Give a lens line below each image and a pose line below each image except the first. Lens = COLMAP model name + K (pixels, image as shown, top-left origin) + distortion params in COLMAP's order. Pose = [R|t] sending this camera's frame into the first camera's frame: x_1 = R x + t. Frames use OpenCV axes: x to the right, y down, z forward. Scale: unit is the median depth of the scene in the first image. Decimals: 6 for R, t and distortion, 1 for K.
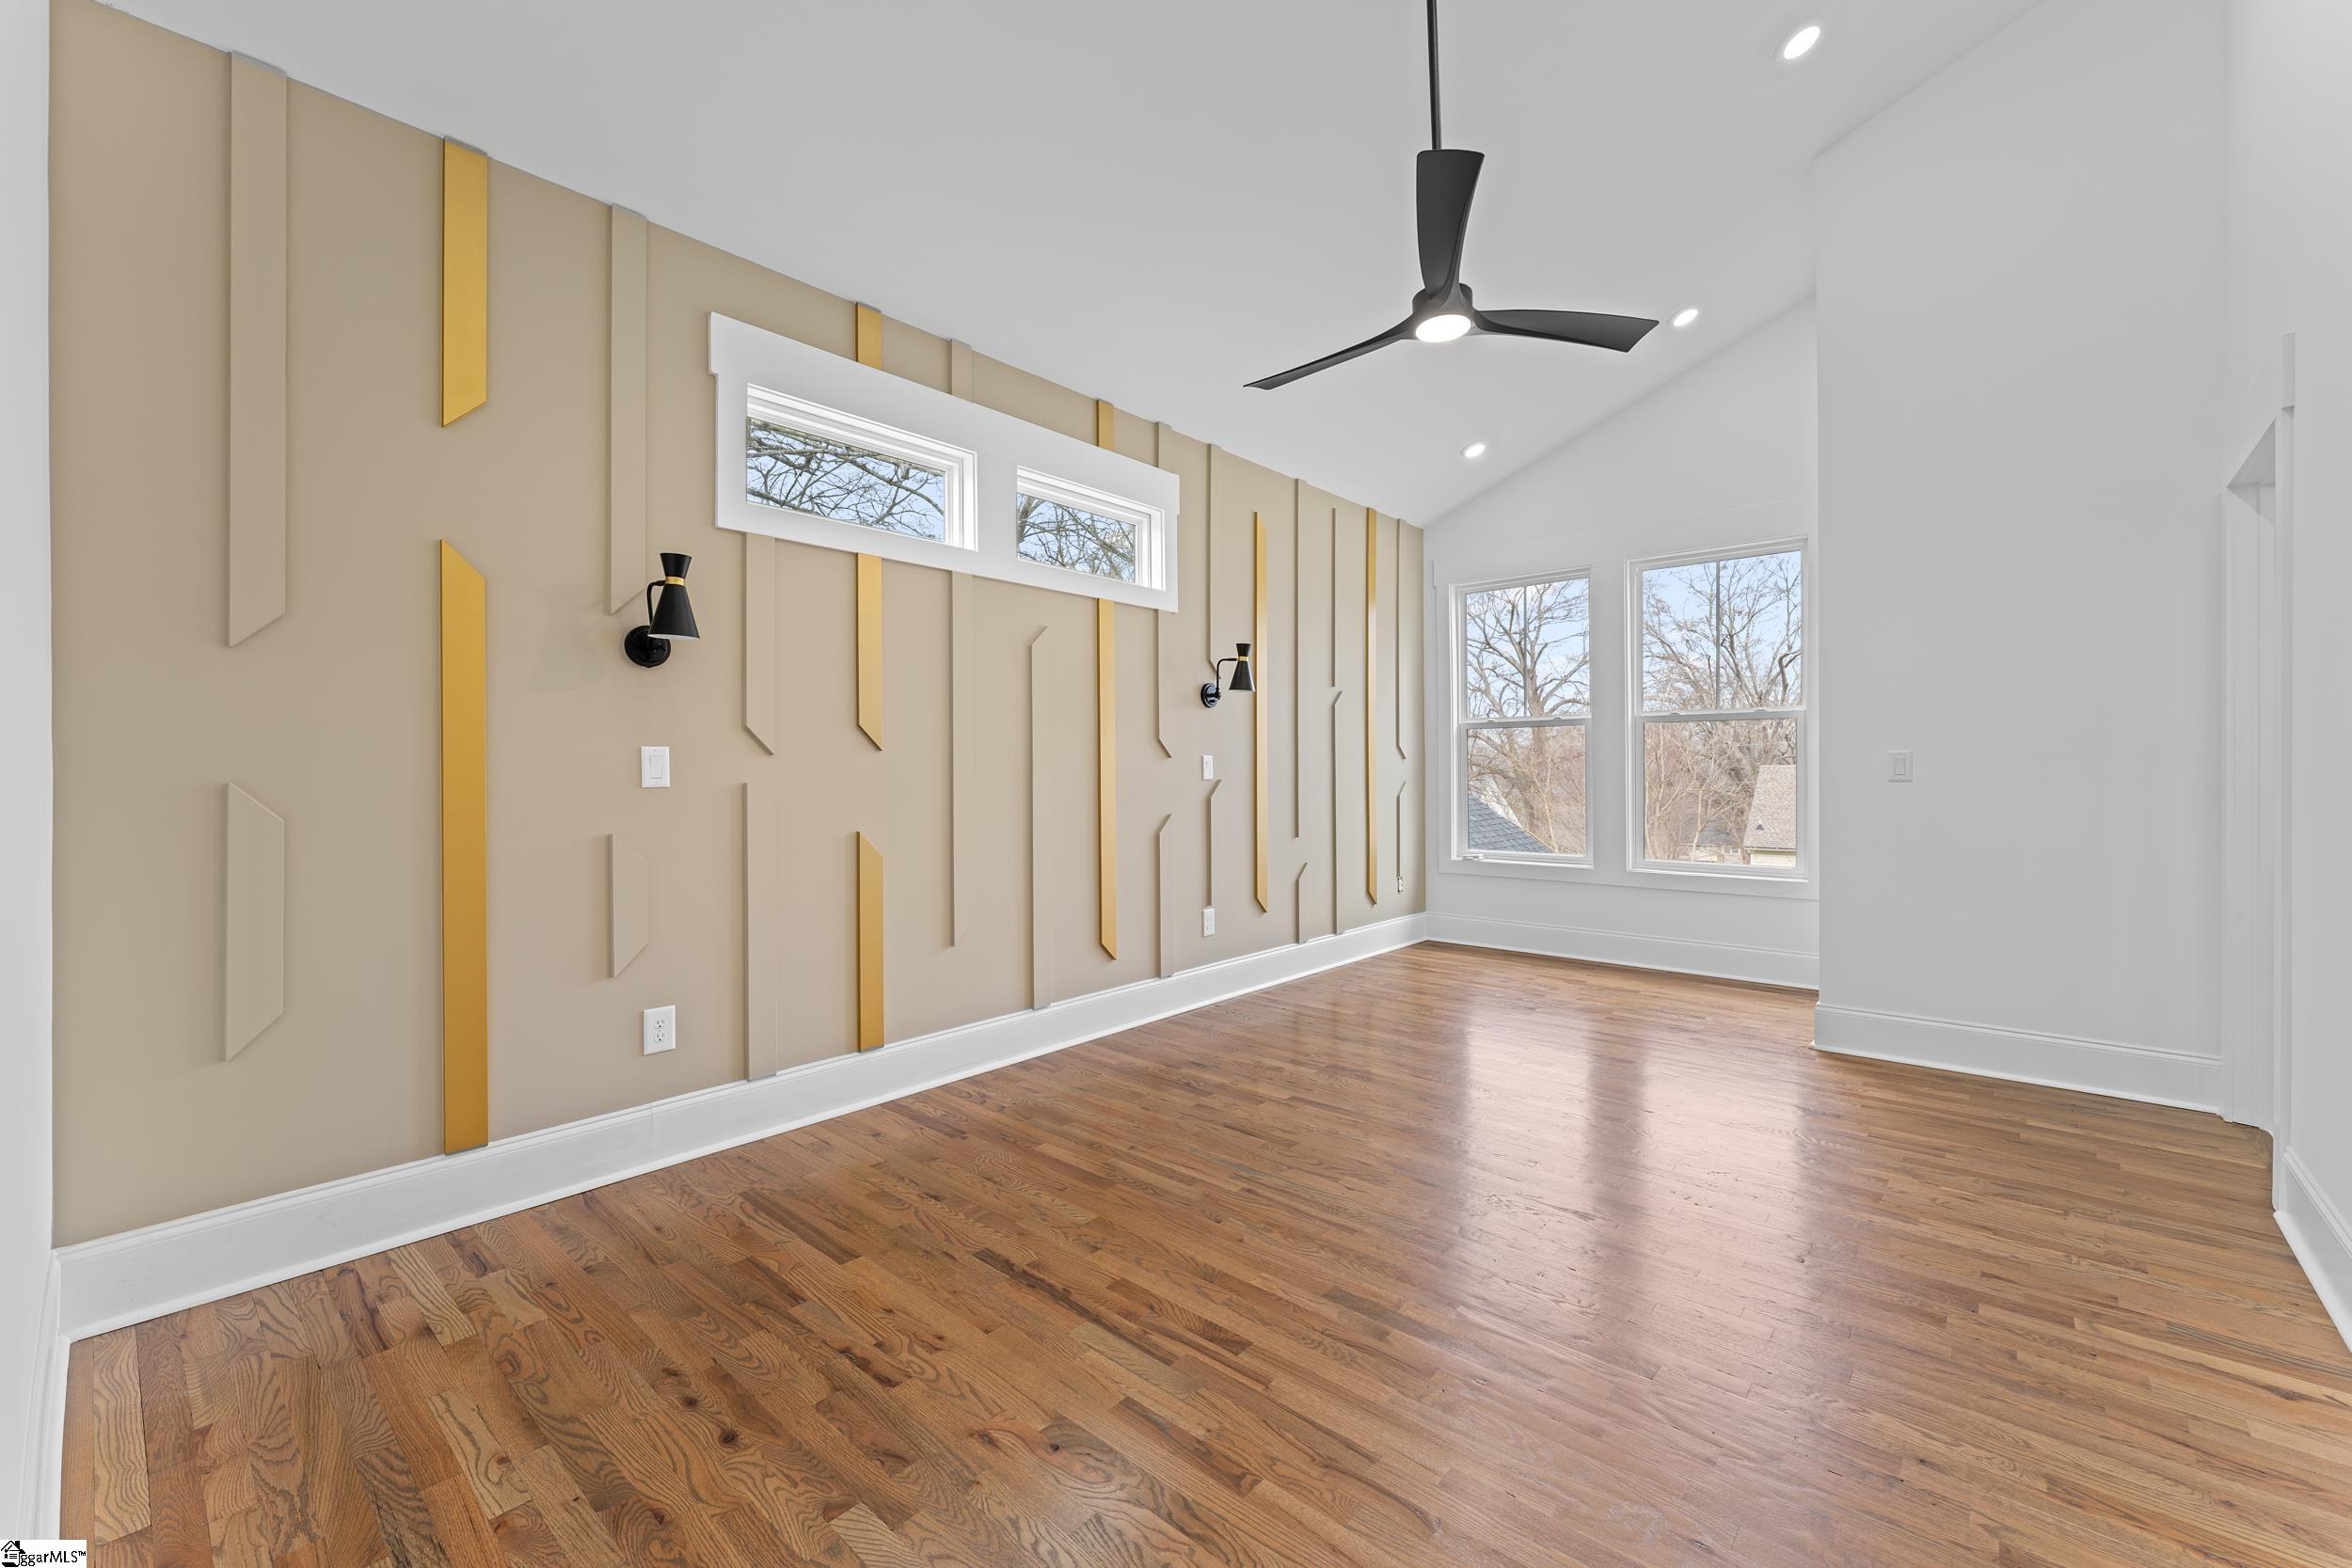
lens RADIAL K [[954.6, 0, 1165.6], [0, 954.6, 777.0], [0, 0, 1]] dist [0.001154, 0.000203]
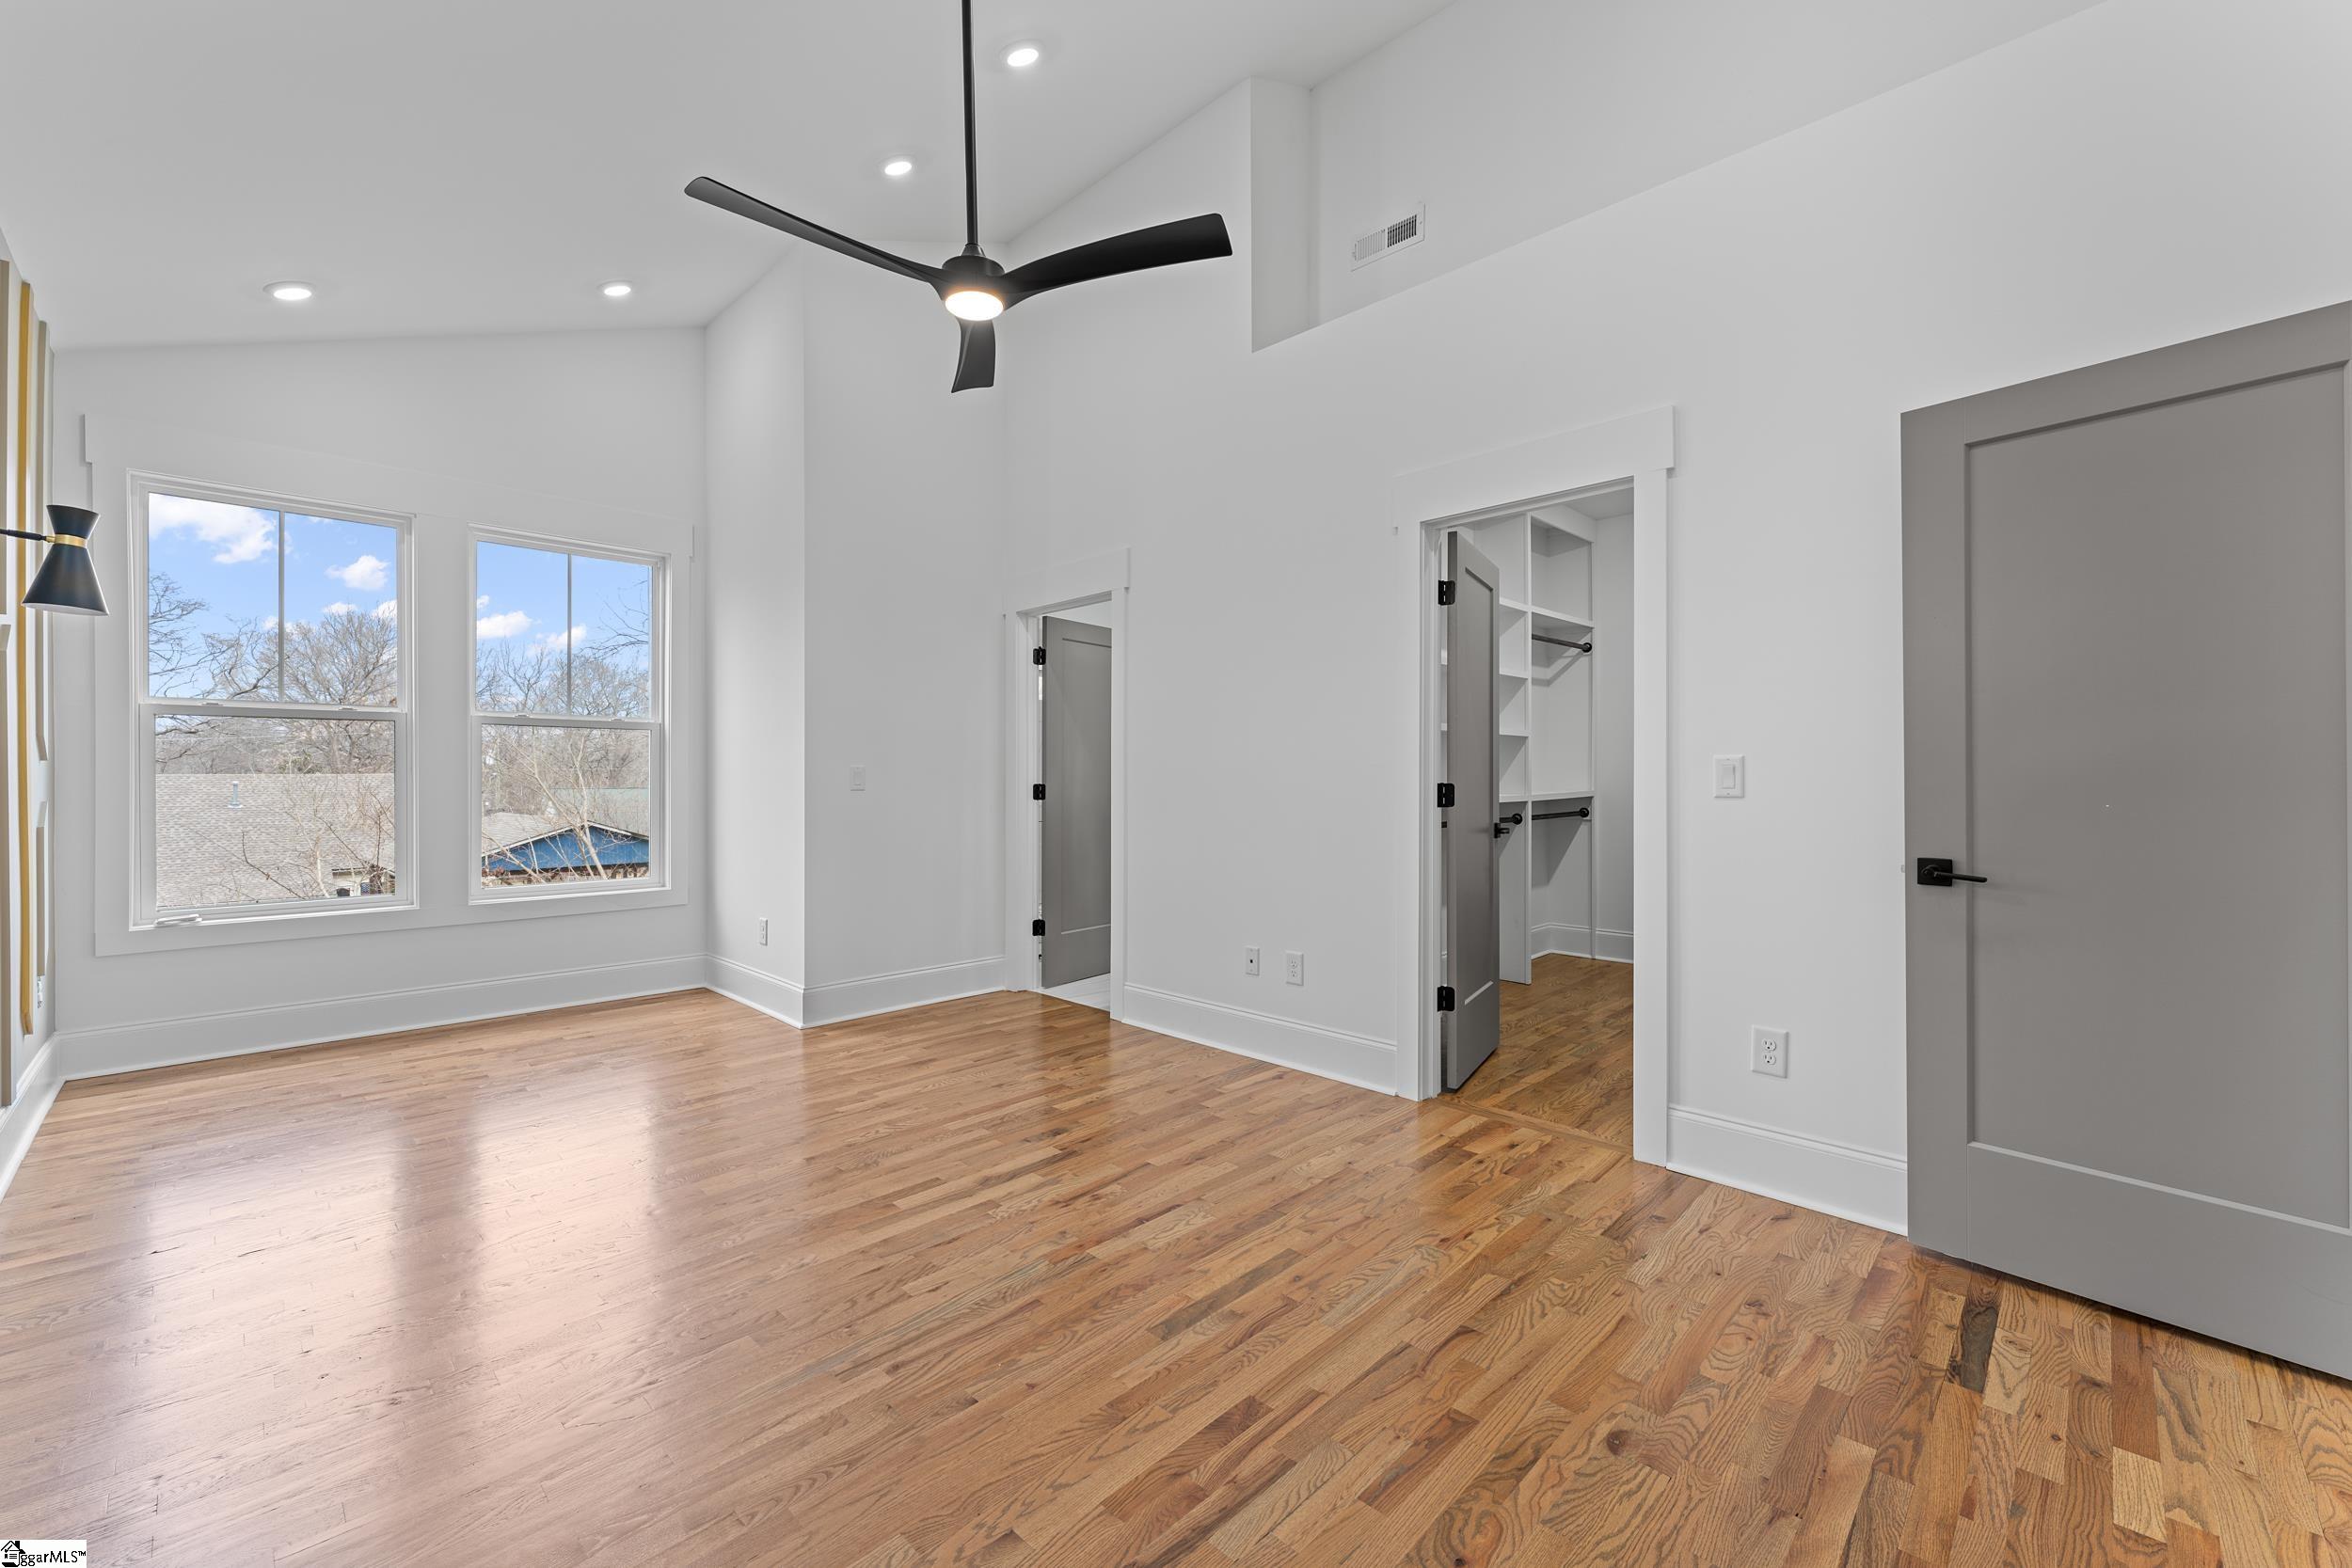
lens RADIAL K [[954.6, 0, 1166.1], [0, 954.6, 777.7], [0, 0, 1]] dist [0.001154, 0.000203]
pose [[0.040921, 0.004982, 0.999150, -0.798503], [0.007616, 0.999957, -0.005298, -0.002871], [-0.999133, 0.007826, 0.040881, 0.986054]]
